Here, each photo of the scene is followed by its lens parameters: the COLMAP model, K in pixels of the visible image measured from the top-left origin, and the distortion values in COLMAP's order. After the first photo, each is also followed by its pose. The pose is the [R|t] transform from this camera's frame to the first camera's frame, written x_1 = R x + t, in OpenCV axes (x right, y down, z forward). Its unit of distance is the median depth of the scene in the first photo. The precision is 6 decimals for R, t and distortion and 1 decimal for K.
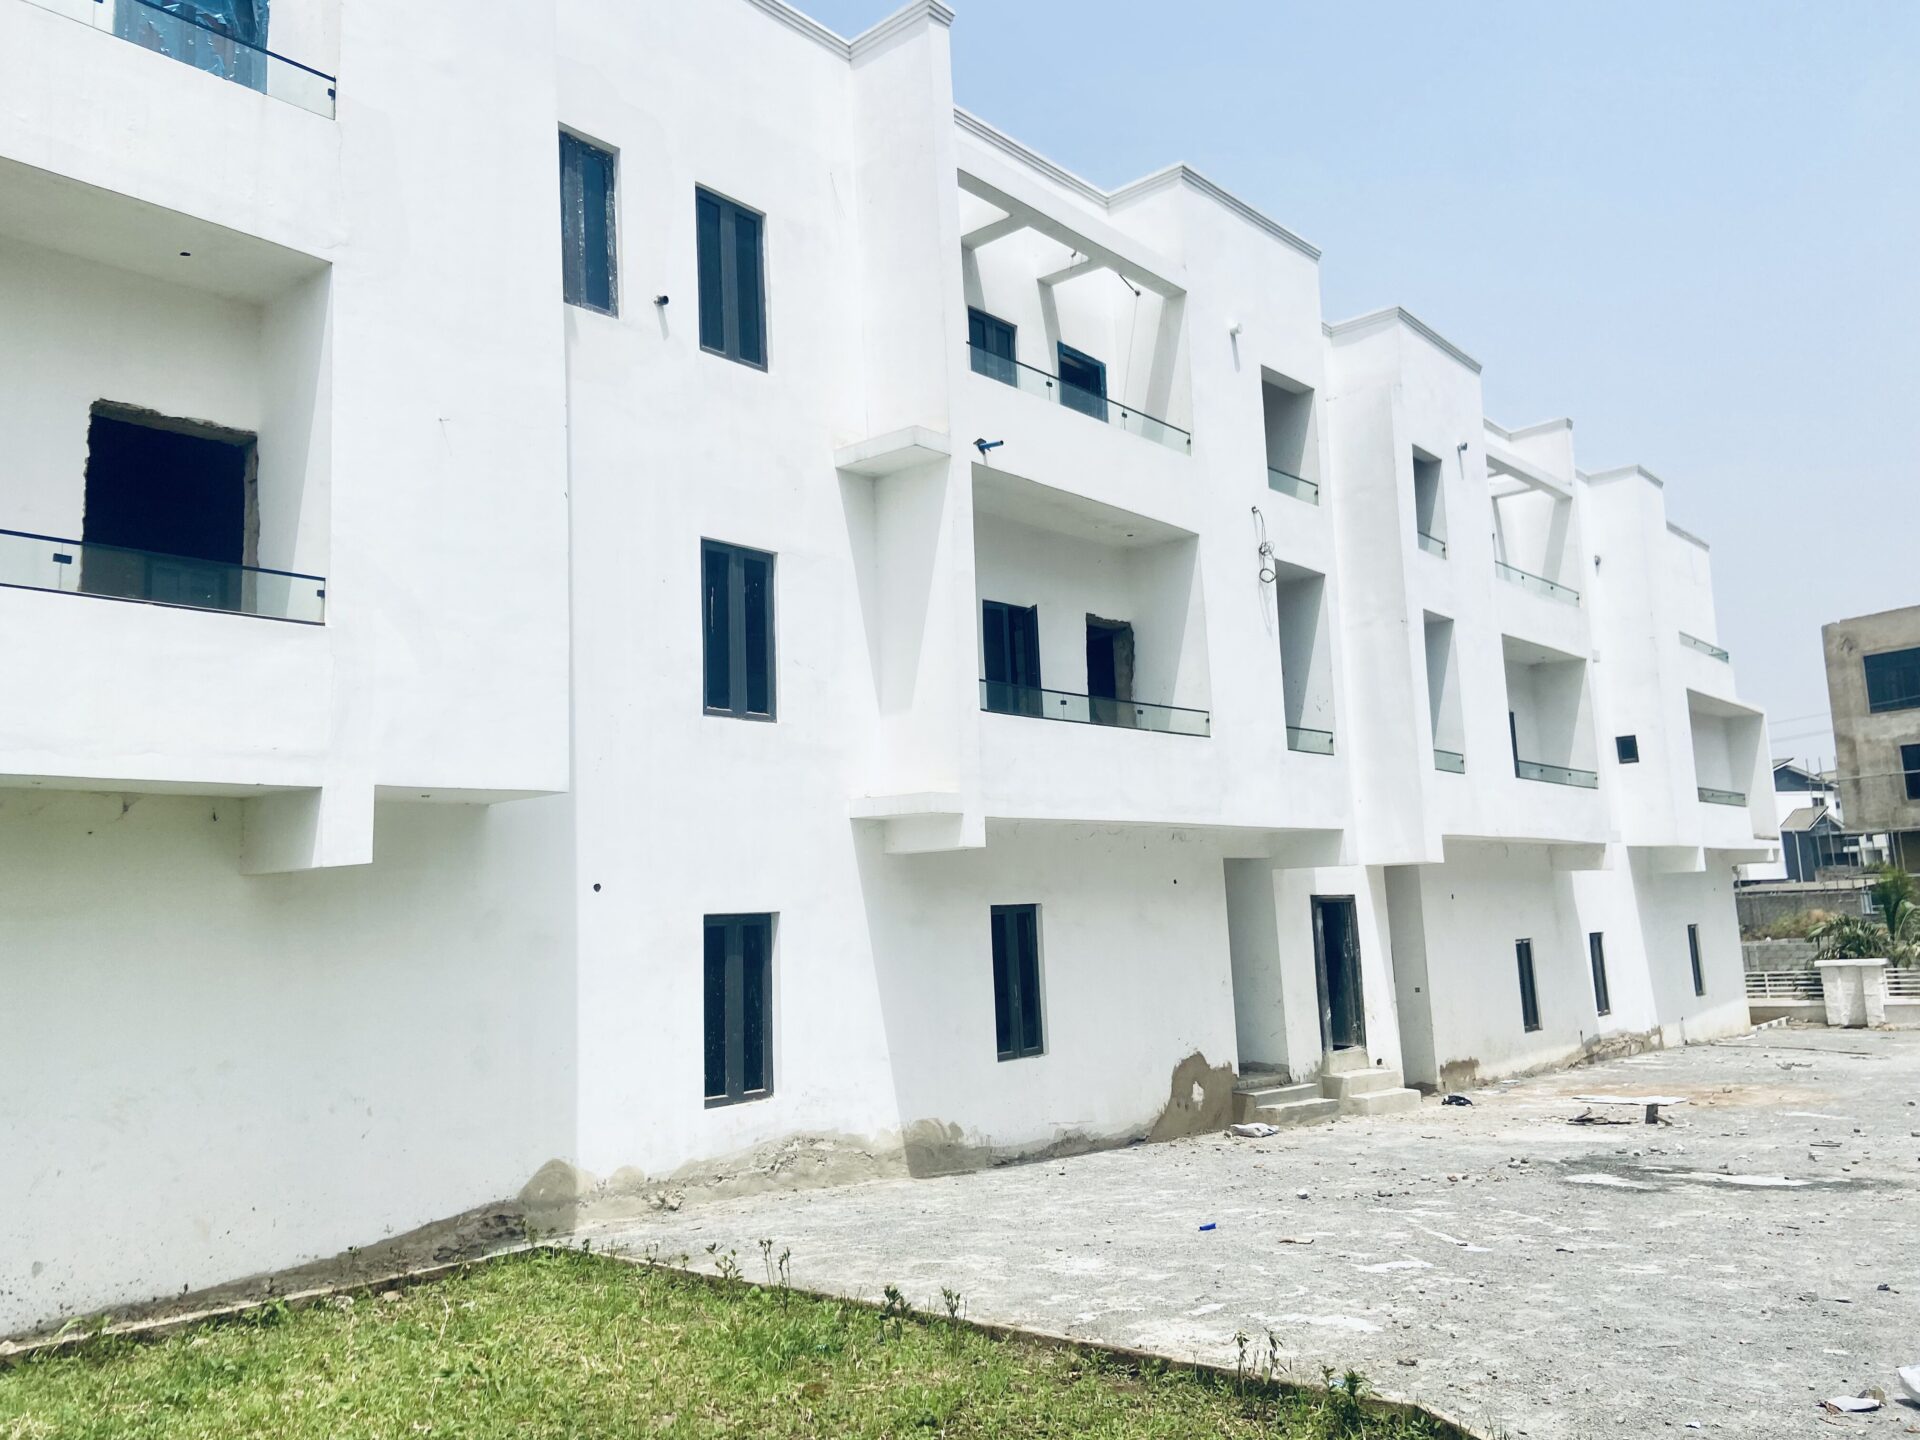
lens RADIAL K [[1438.4, 0, 952.6], [0, 1438.4, 707.9], [0, 0, 1]] dist [0.122800, -0.154512]
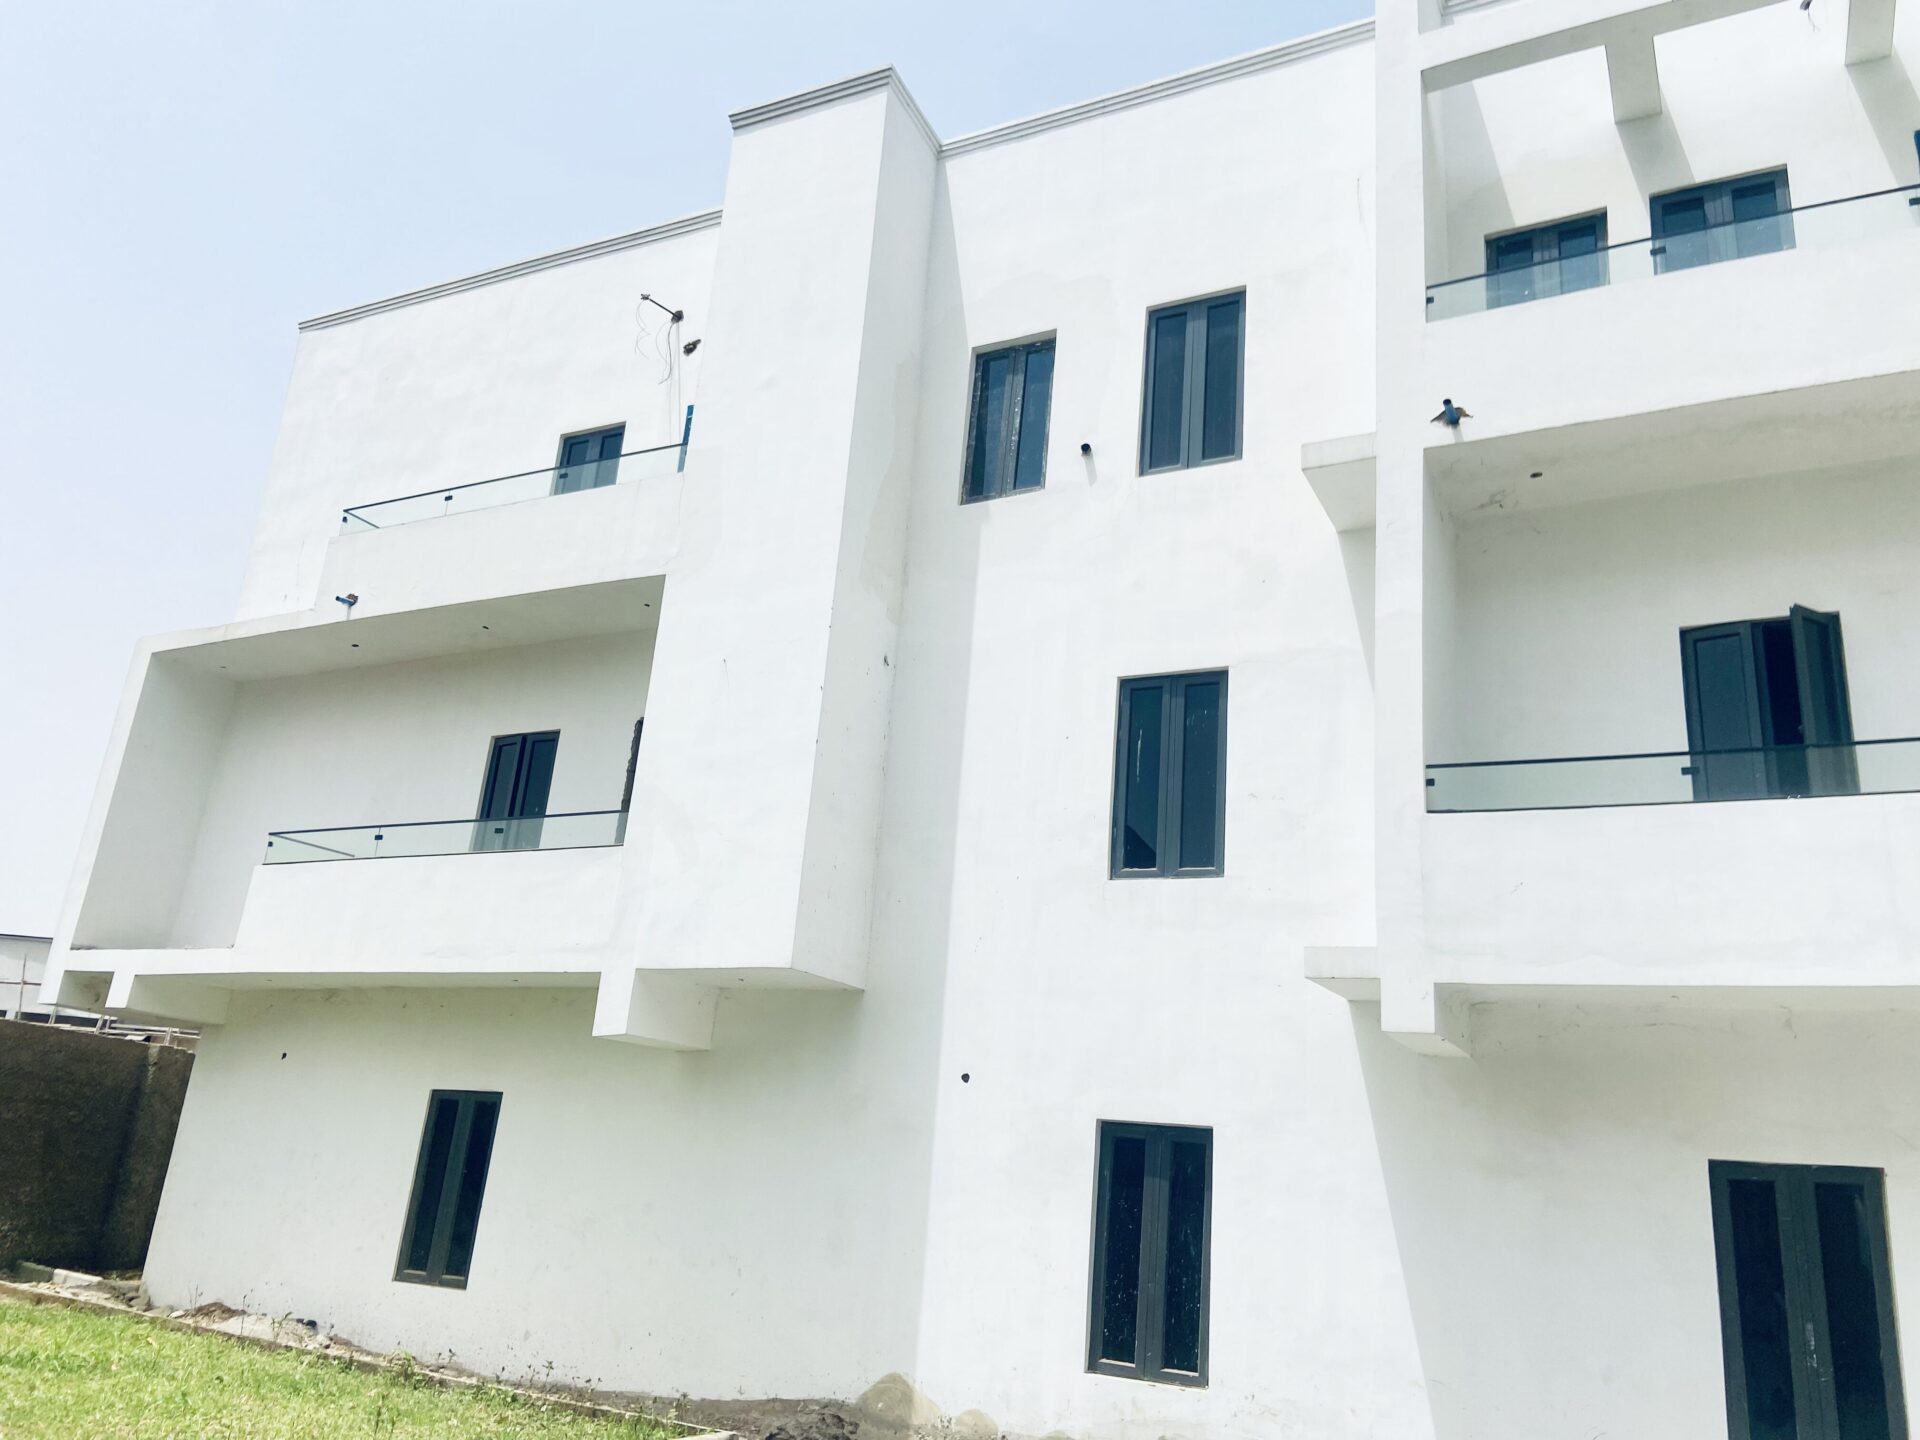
lens RADIAL K [[1444.2, 0, 962.0], [0, 1444.2, 718.2], [0, 0, 1]] dist [0.116525, -0.139826]
pose [[0.246775, -0.247580, -0.936913, 0.580443], [0.050391, 0.968784, -0.242730, 0.107005], [0.967762, 0.012688, 0.251548, 0.642114]]
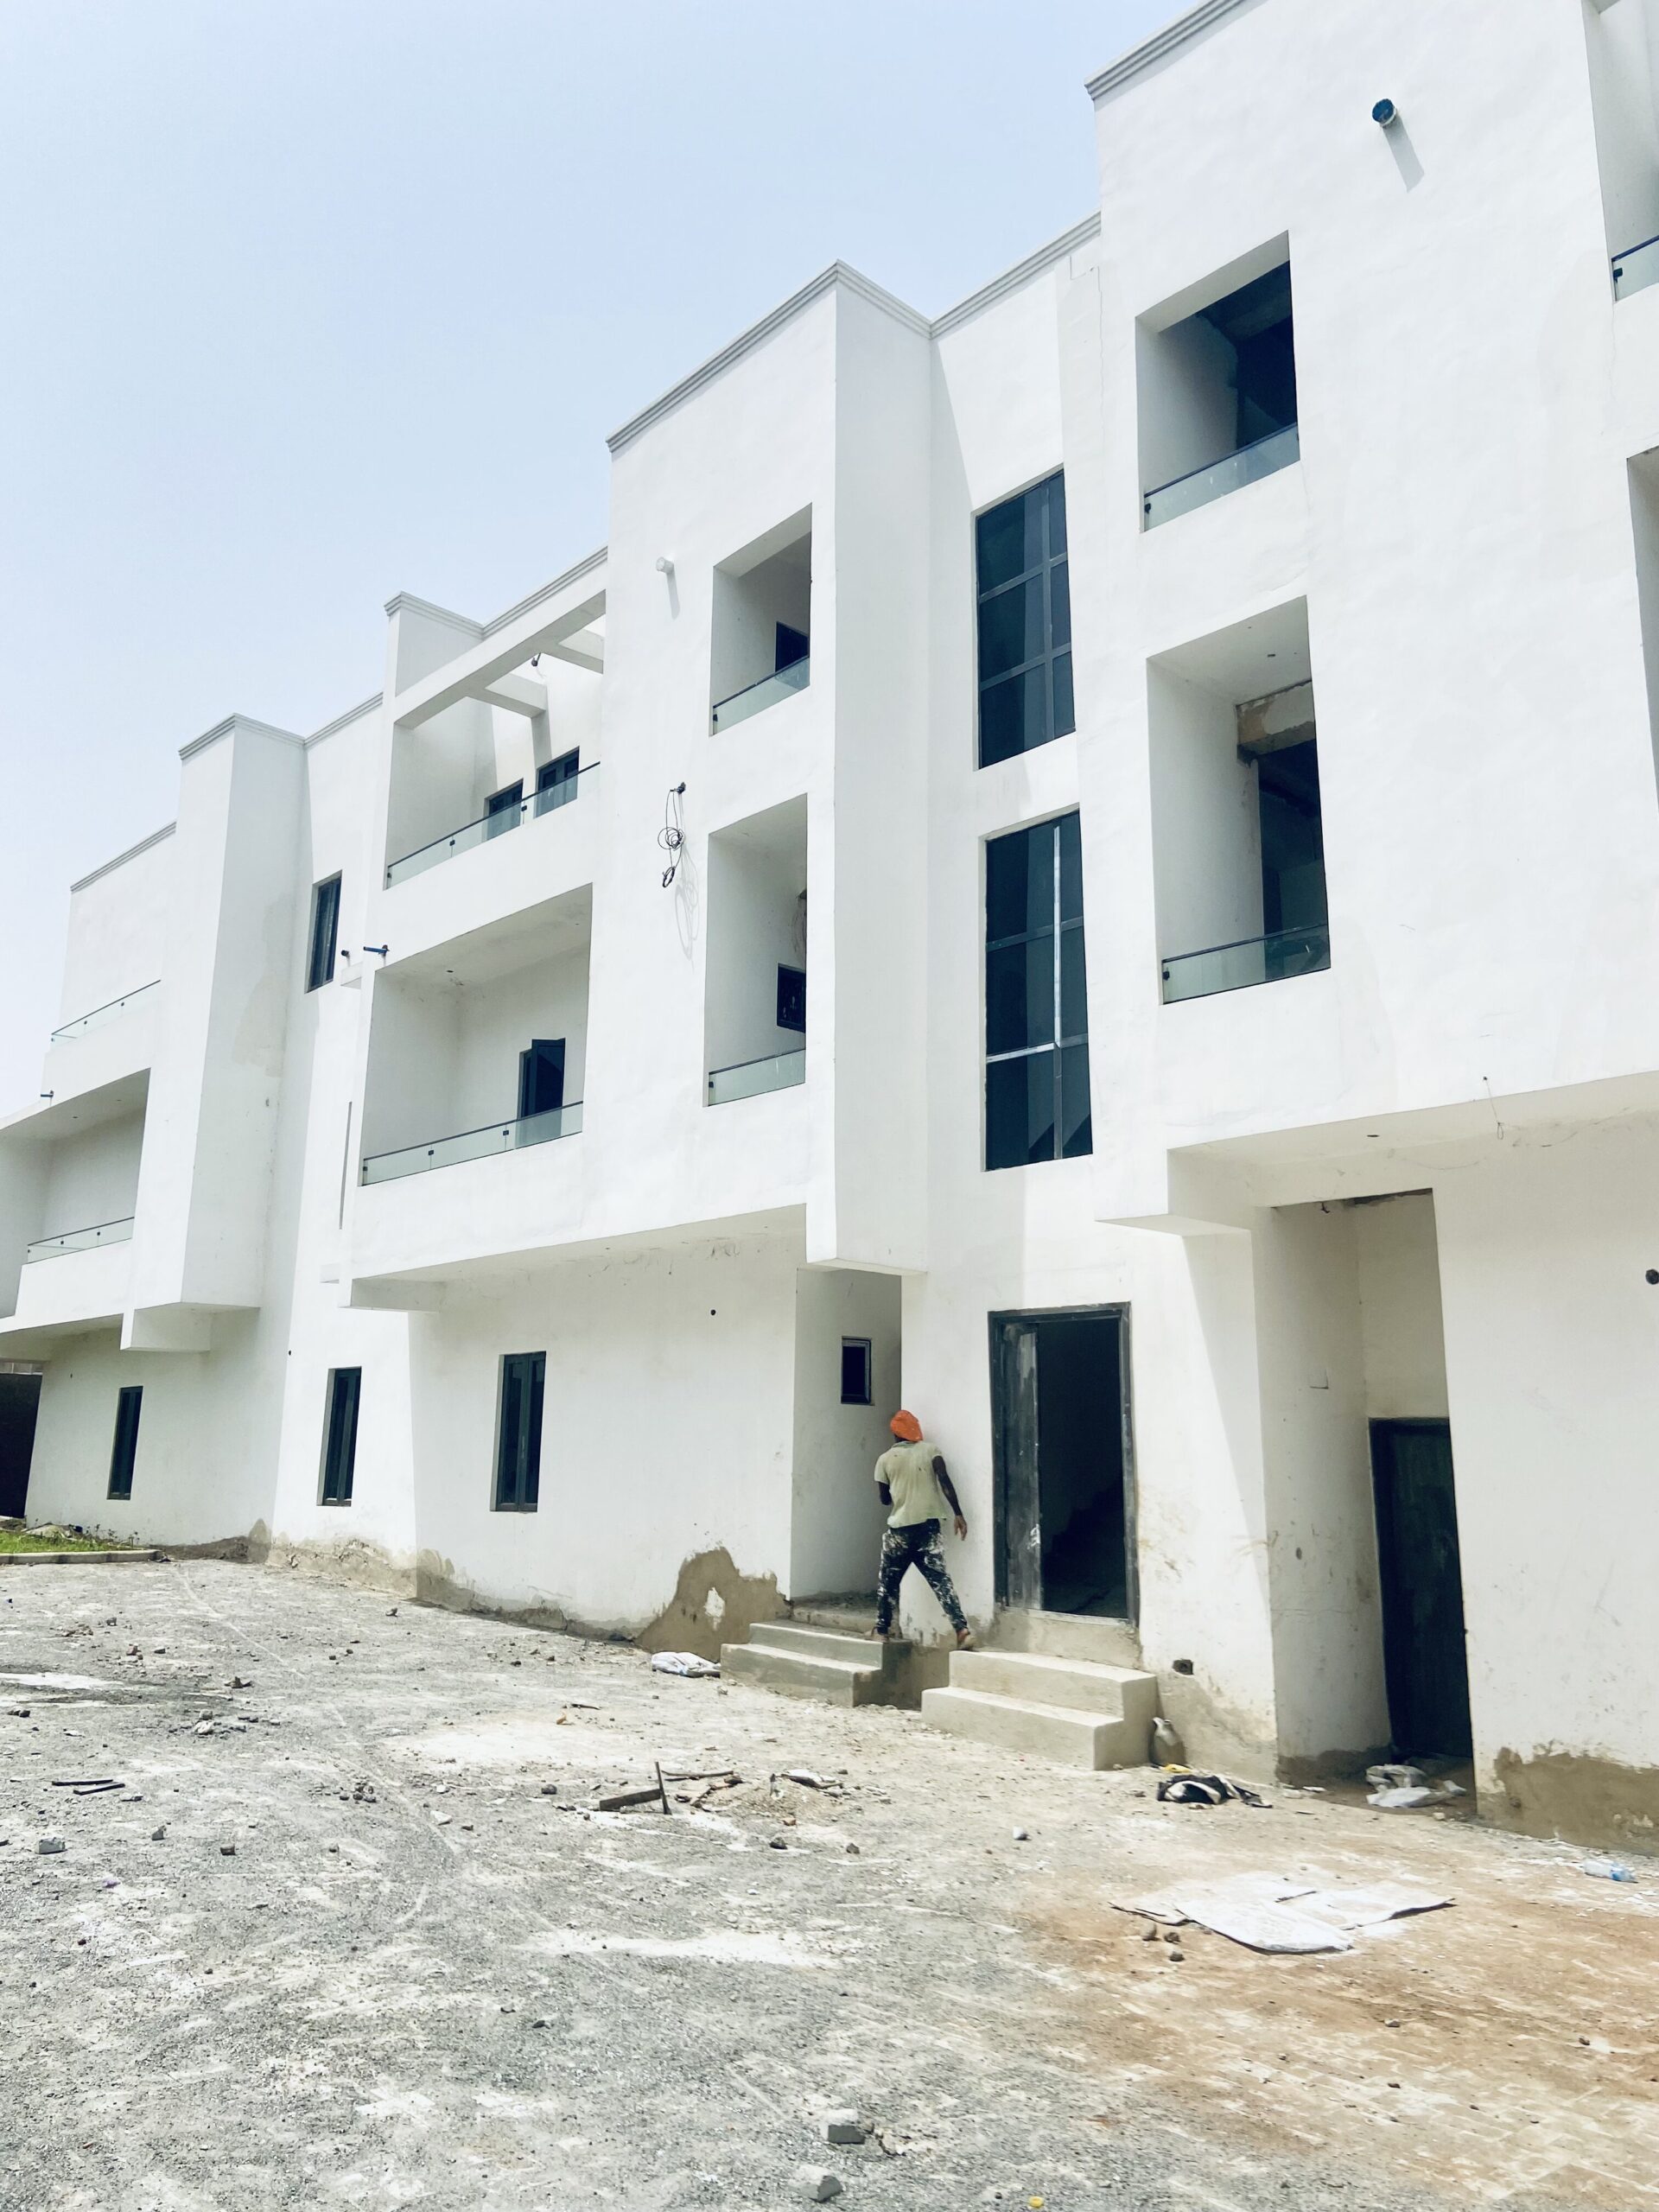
lens RADIAL K [[1668.1, 0, 834.5], [0, 1668.1, 1090.3], [0, 0, 1]] dist [0.123410, -0.154480]
pose [[-0.088110, -0.186275, -0.978539, 1.317675], [0.133484, 0.971291, -0.196914, 0.243280], [0.987127, -0.147969, -0.060716, 1.469562]]
